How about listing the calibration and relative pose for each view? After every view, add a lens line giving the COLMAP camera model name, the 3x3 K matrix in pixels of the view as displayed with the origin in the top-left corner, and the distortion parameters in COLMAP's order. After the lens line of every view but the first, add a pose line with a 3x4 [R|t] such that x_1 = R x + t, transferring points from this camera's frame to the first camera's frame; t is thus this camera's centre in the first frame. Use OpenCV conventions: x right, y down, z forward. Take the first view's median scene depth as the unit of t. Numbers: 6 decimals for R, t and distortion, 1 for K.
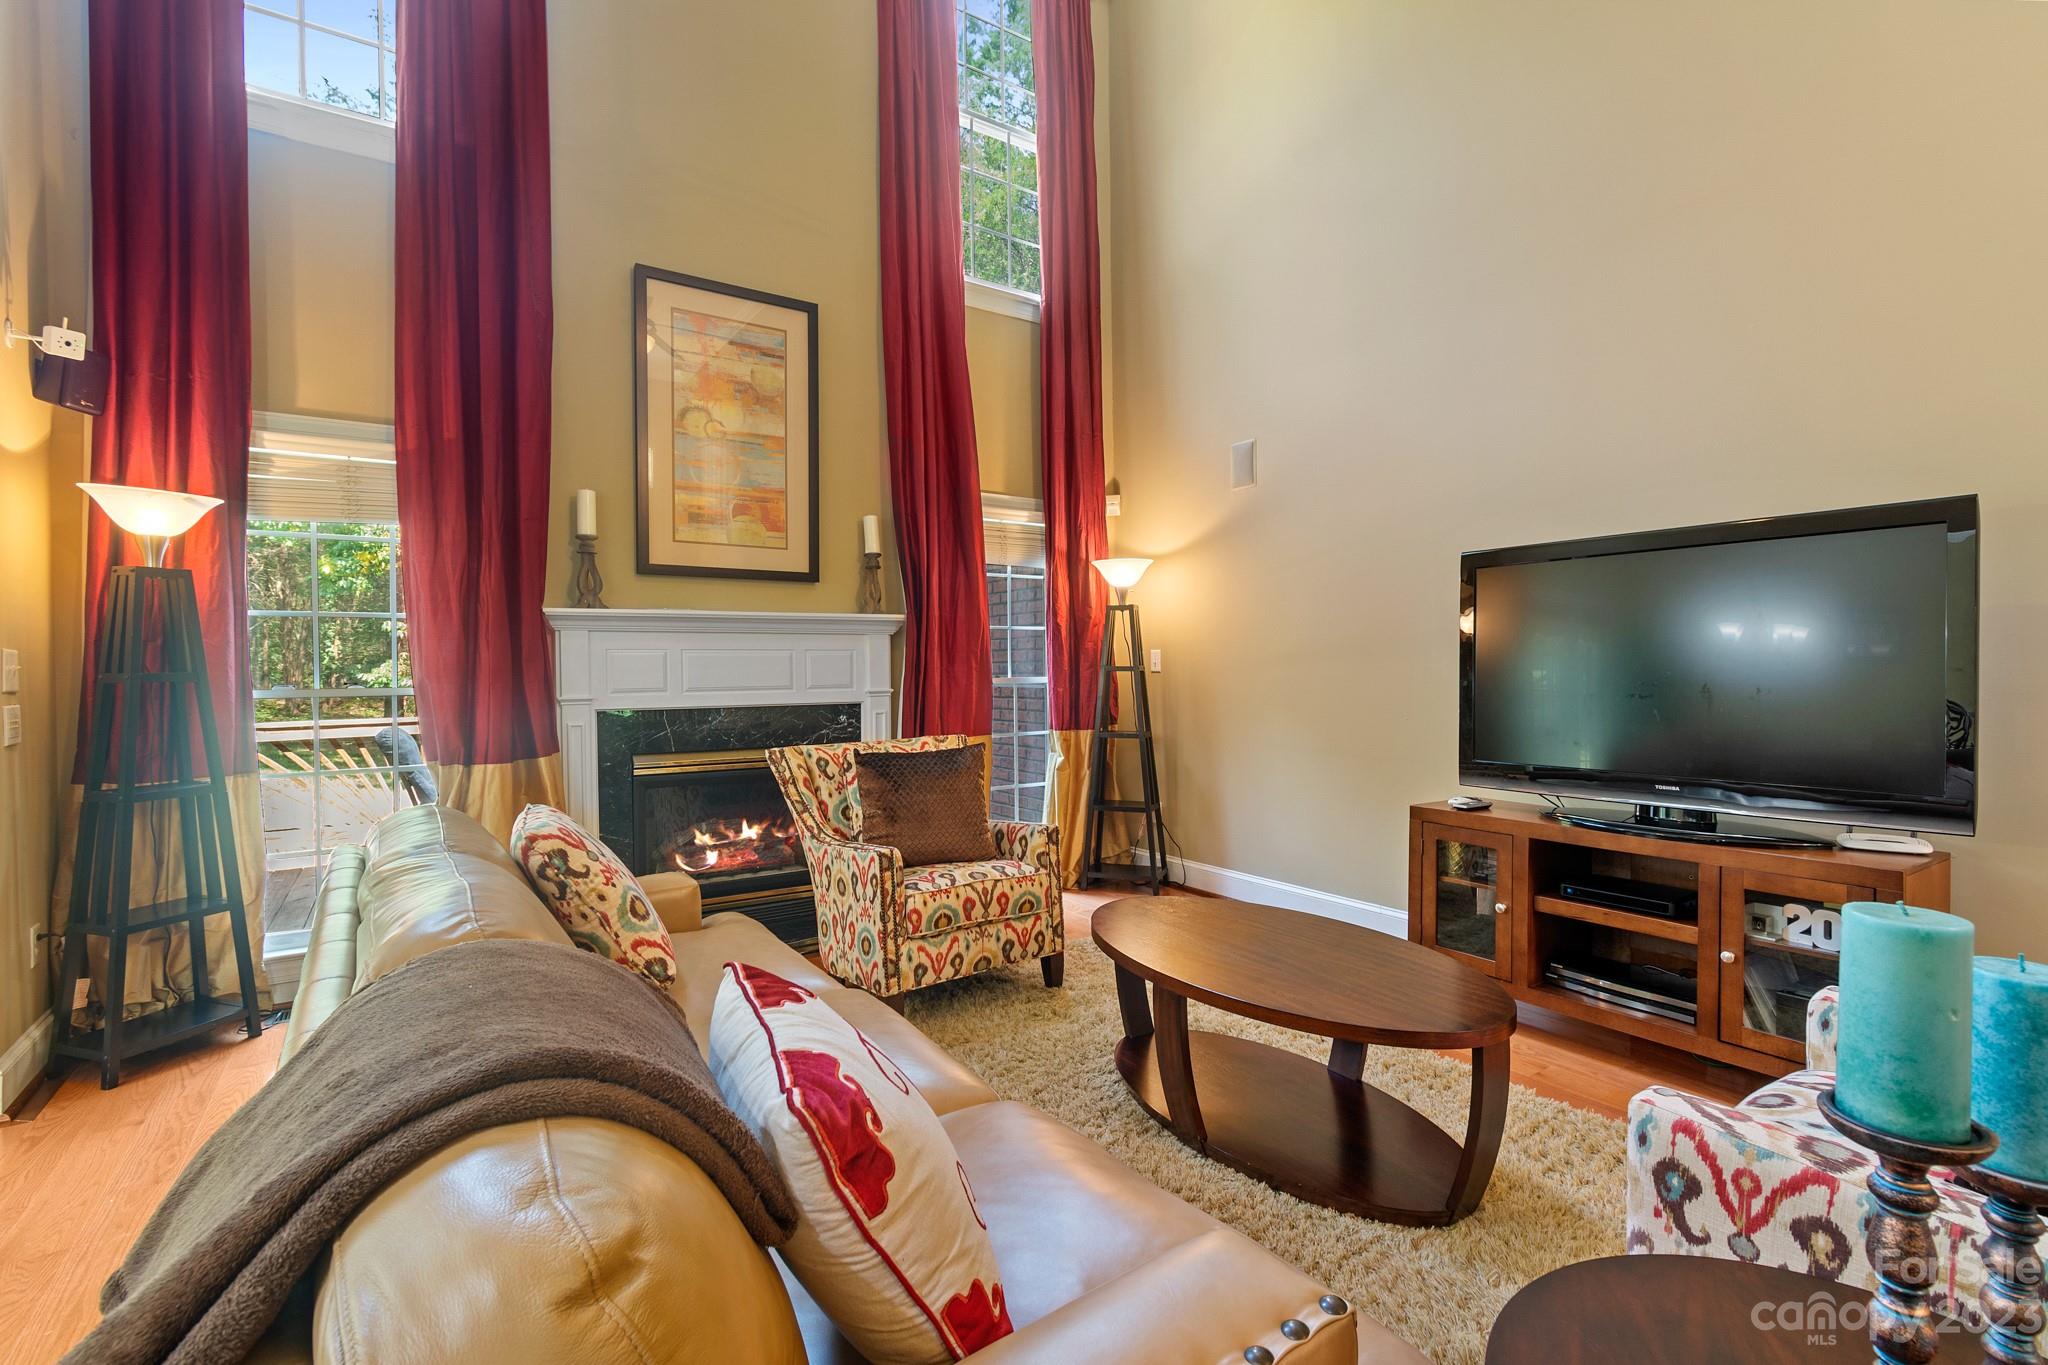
lens RADIAL K [[927.4, 0, 1035.6], [0, 927.4, 689.4], [0, 0, 1]] dist [0.005529, -0.001619]
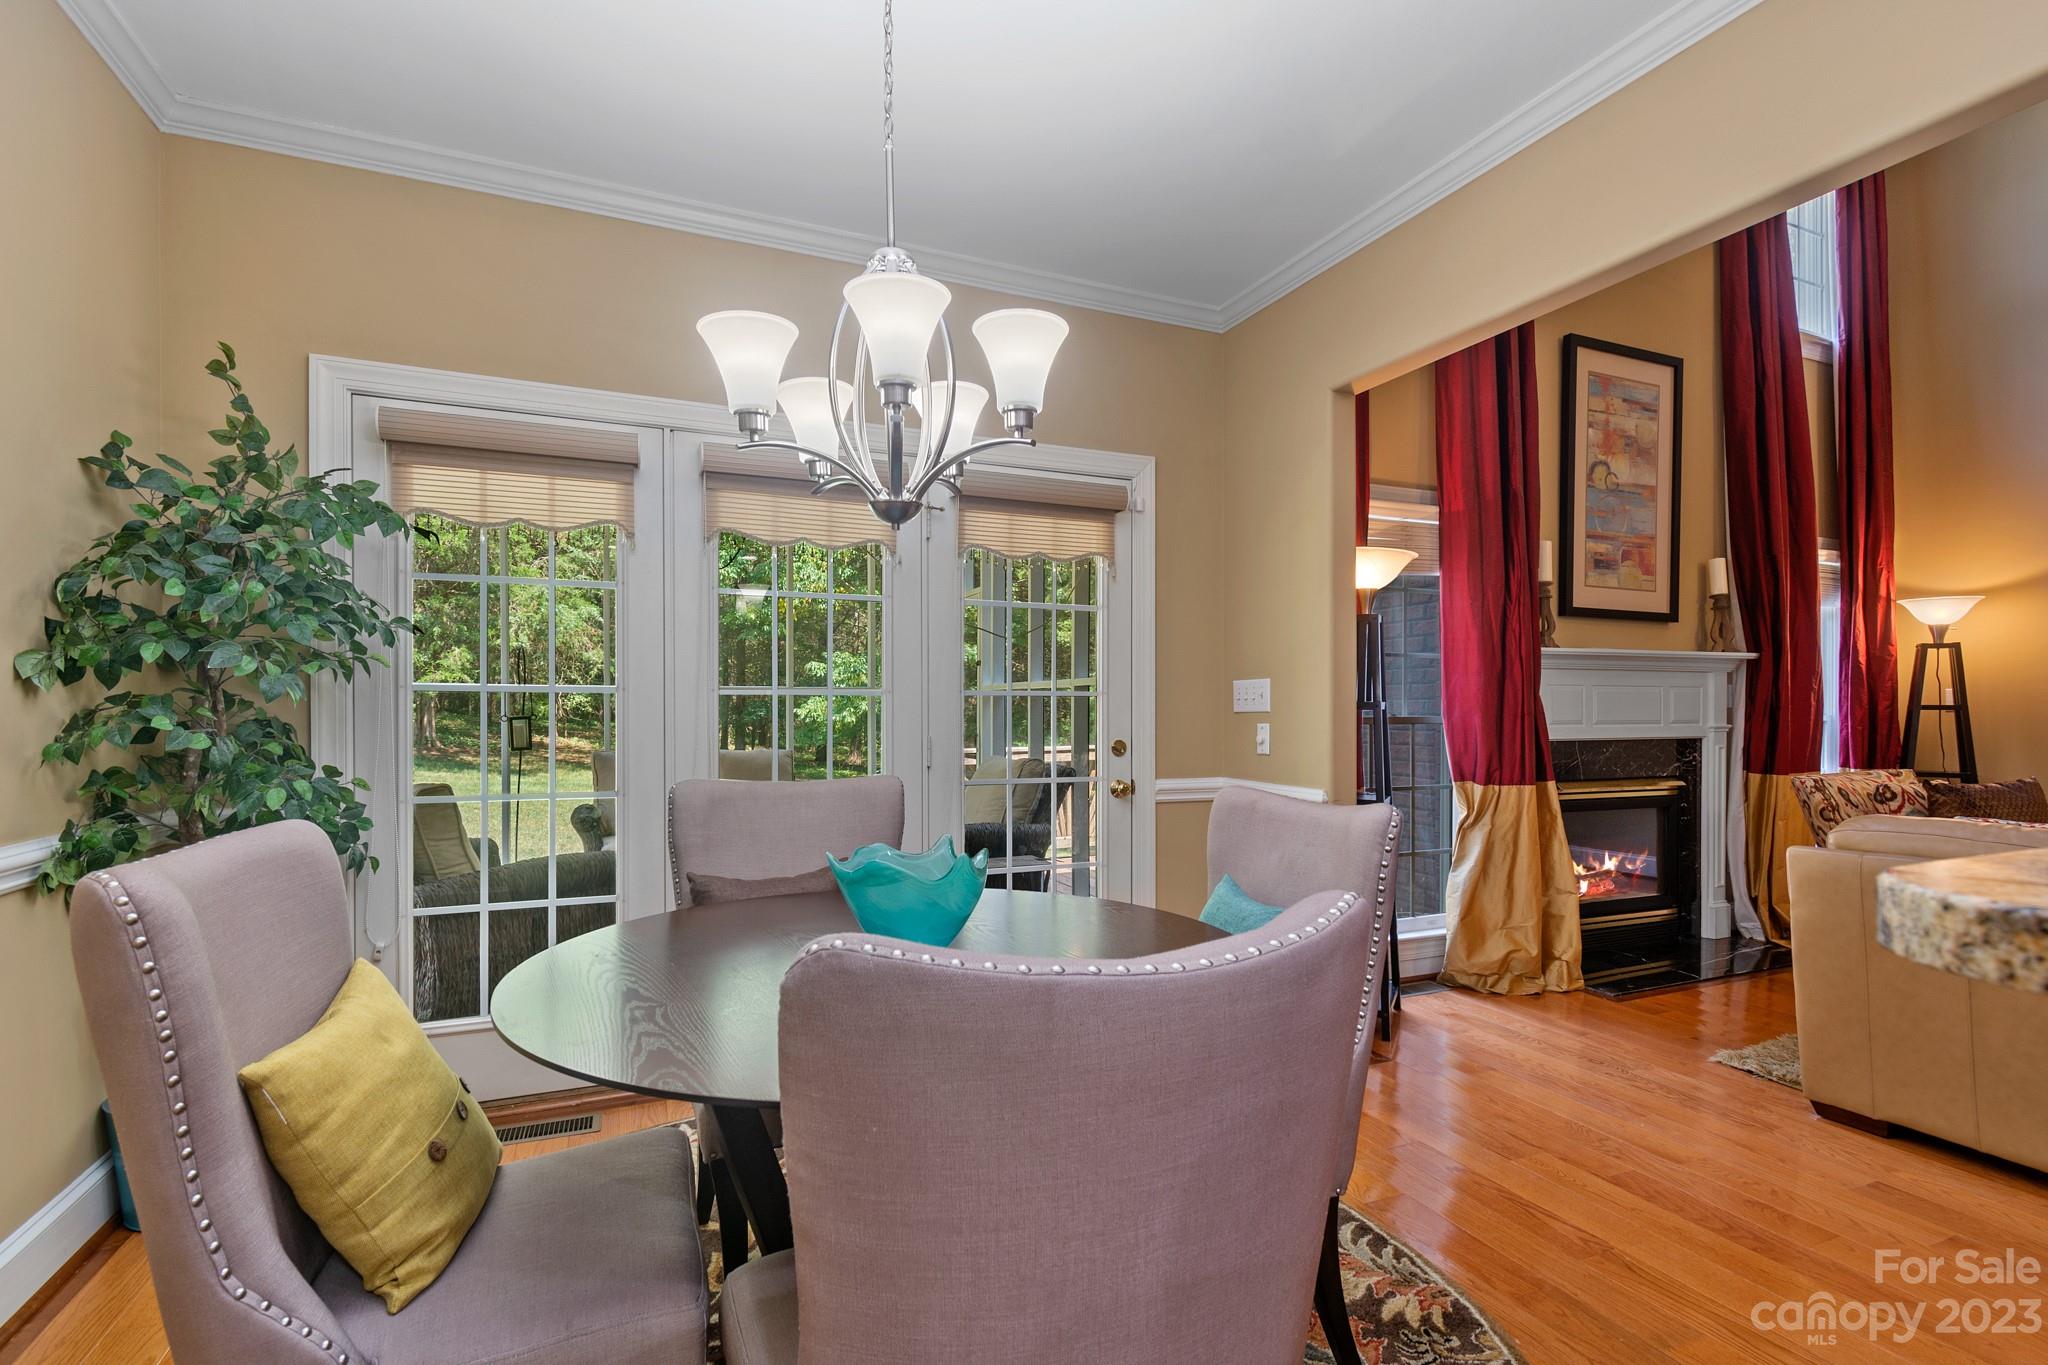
lens RADIAL K [[927.4, 0, 990.9], [0, 927.4, 700.7], [0, 0, 1]] dist [0.005529, -0.001619]
pose [[0.982383, 0.000600, -0.186878, -0.825066], [-0.007821, 0.999251, -0.037909, 0.017267], [0.186715, 0.038703, 0.981651, -0.166690]]
